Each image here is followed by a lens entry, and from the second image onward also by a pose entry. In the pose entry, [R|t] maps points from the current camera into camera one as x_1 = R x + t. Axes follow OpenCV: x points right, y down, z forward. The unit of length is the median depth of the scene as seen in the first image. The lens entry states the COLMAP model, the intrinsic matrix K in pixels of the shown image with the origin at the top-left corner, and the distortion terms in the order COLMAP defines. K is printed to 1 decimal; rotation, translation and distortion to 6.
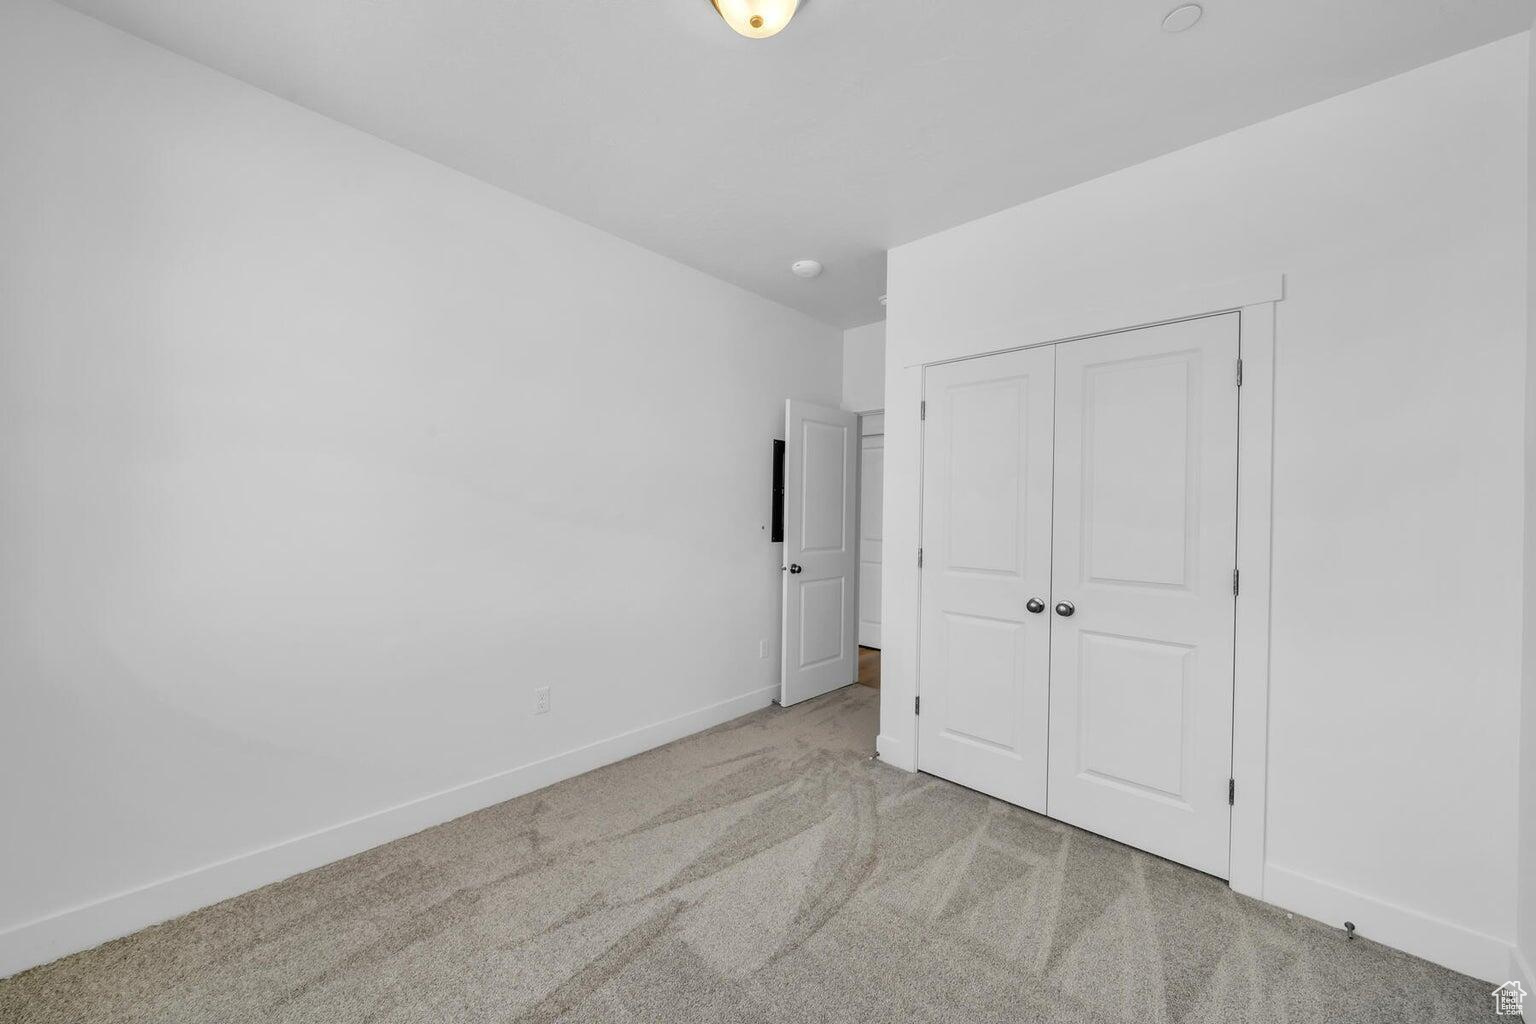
lens RADIAL K [[742.8, 0, 768.0], [0, 742.8, 512.0], [0, 0, 1]] dist [0.156865, -0.000001]
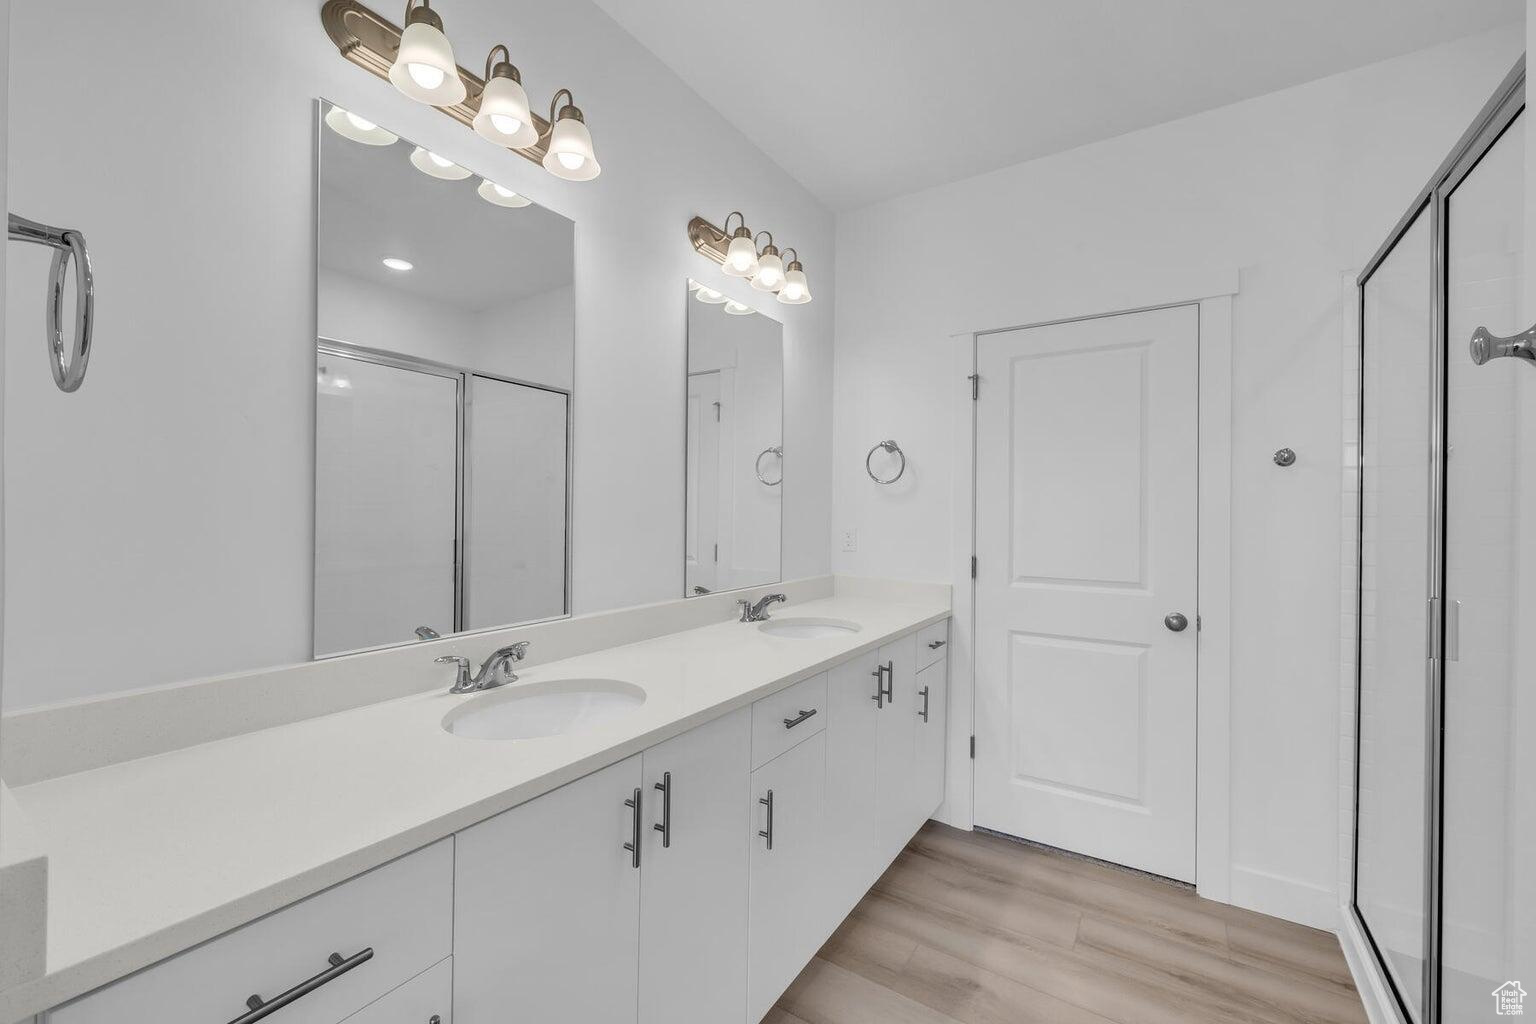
lens RADIAL K [[742.8, 0, 768.0], [0, 742.8, 512.0], [0, 0, 1]] dist [0.156865, -0.000001]
pose [[0.966186, -0.011015, 0.257611, -0.175719], [0.011305, 0.999936, 0.000355, -0.001341], [-0.257598, 0.002569, 0.966249, 0.195838]]
